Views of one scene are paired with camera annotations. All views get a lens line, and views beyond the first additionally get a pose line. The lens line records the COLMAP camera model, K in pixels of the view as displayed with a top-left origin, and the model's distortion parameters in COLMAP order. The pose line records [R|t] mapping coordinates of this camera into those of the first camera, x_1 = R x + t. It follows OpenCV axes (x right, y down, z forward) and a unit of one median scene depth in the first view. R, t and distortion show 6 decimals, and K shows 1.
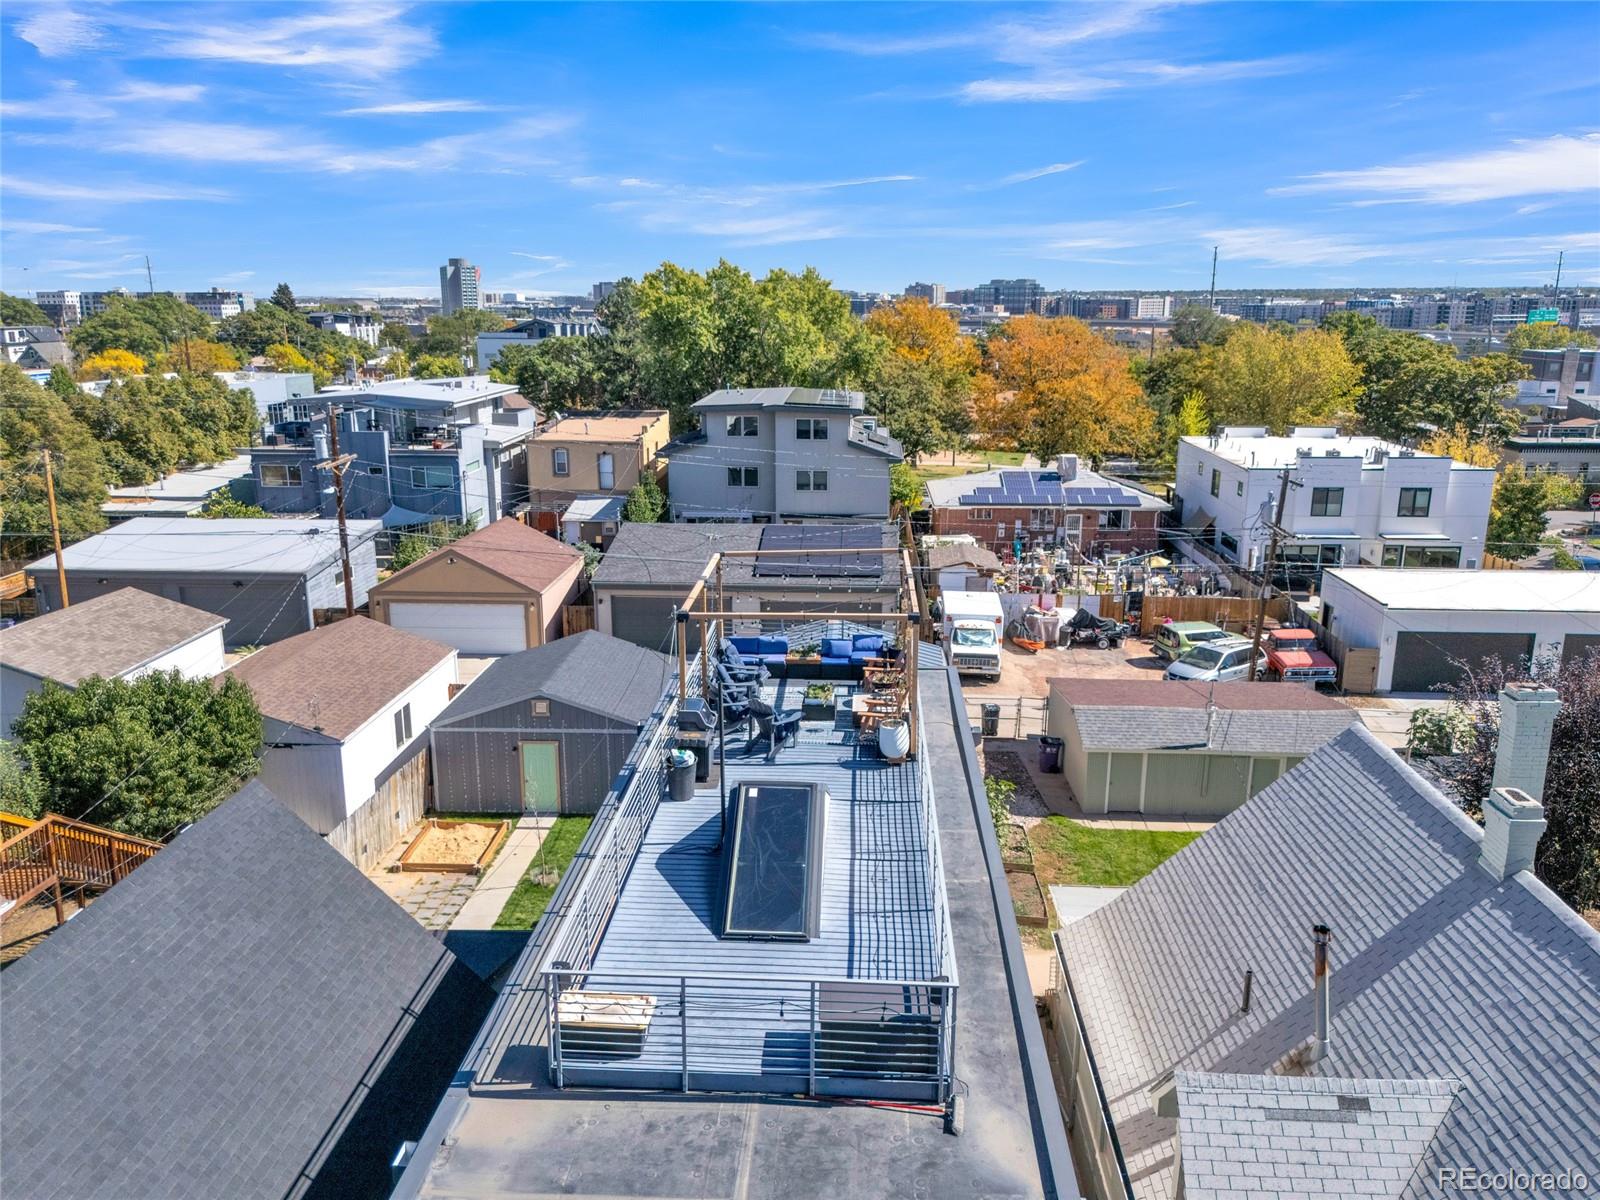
lens RADIAL K [[1165.3, 0, 800.0], [0, 1165.3, 600.0], [0, 0, 1]] dist [0.052804, -0.060204]
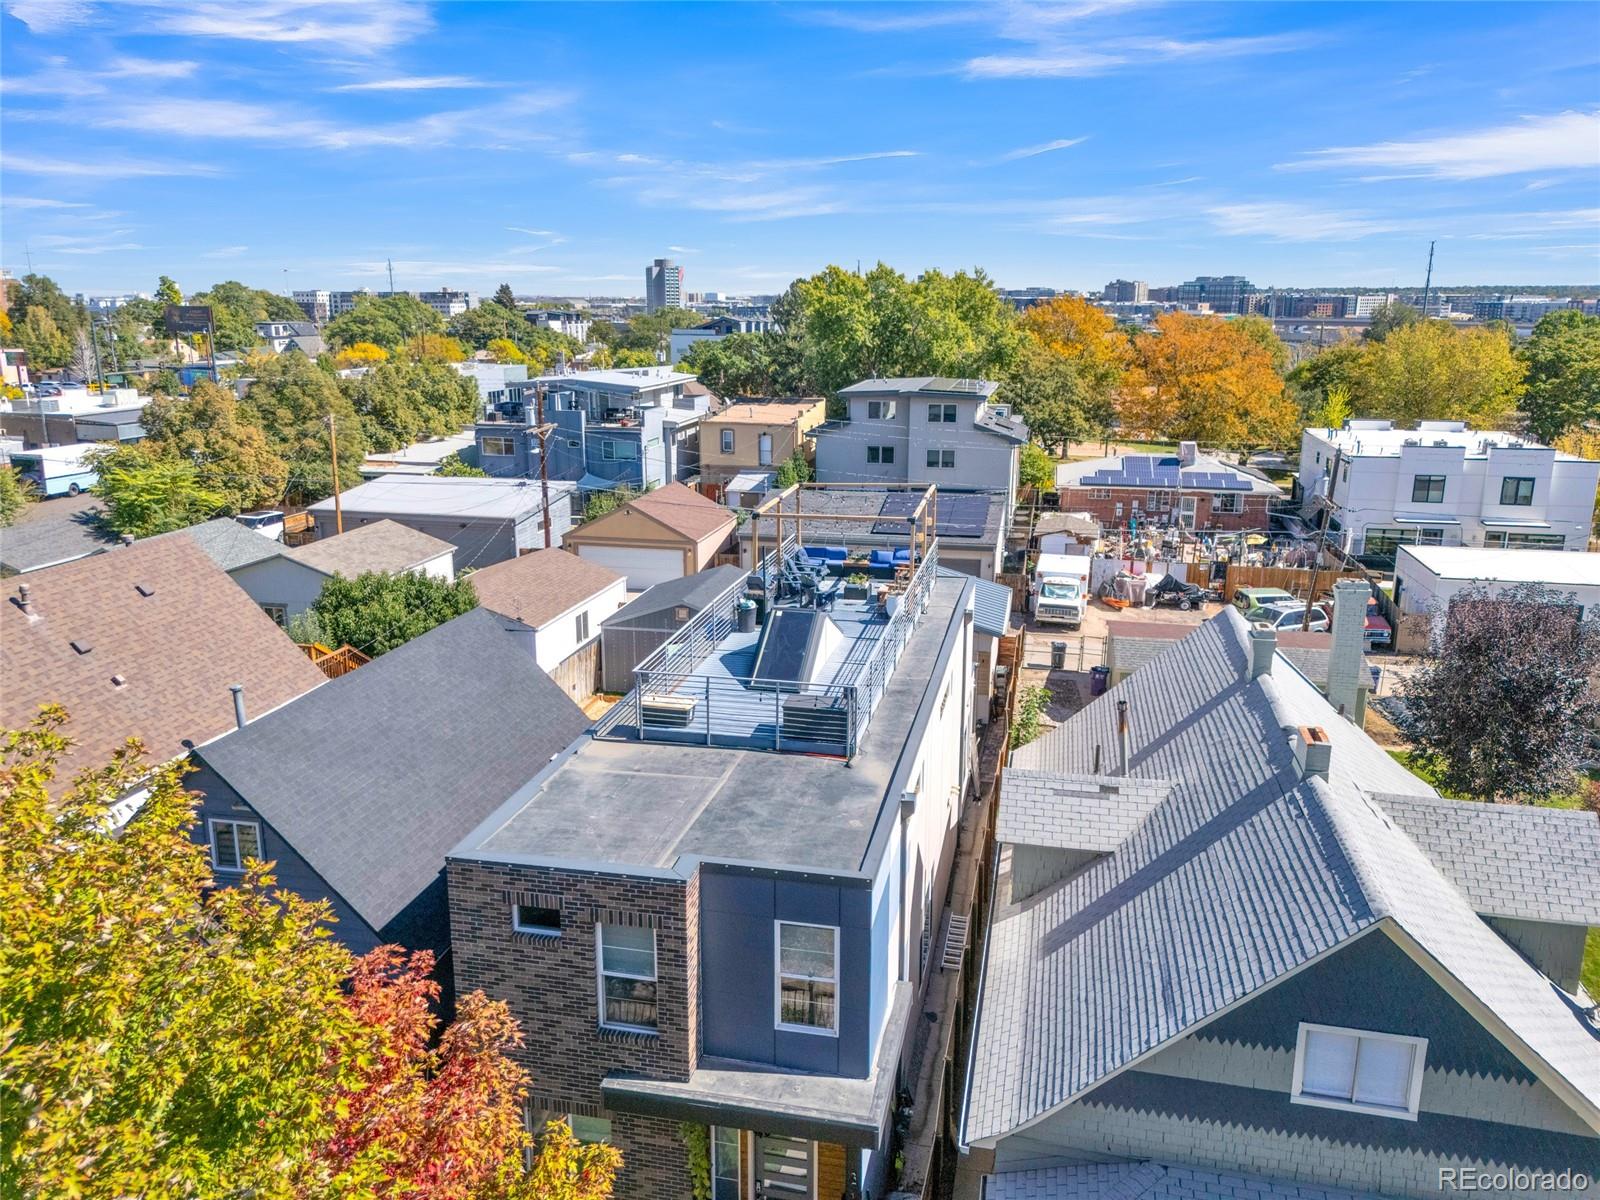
lens RADIAL K [[1165.3, 0, 800.0], [0, 1165.3, 600.0], [0, 0, 1]] dist [0.052804, -0.060204]
pose [[0.986882, 0.040673, -0.156233, 0.050558], [-0.040469, 0.999171, 0.004484, 0.030283], [0.156286, 0.001897, 0.987710, -0.119789]]
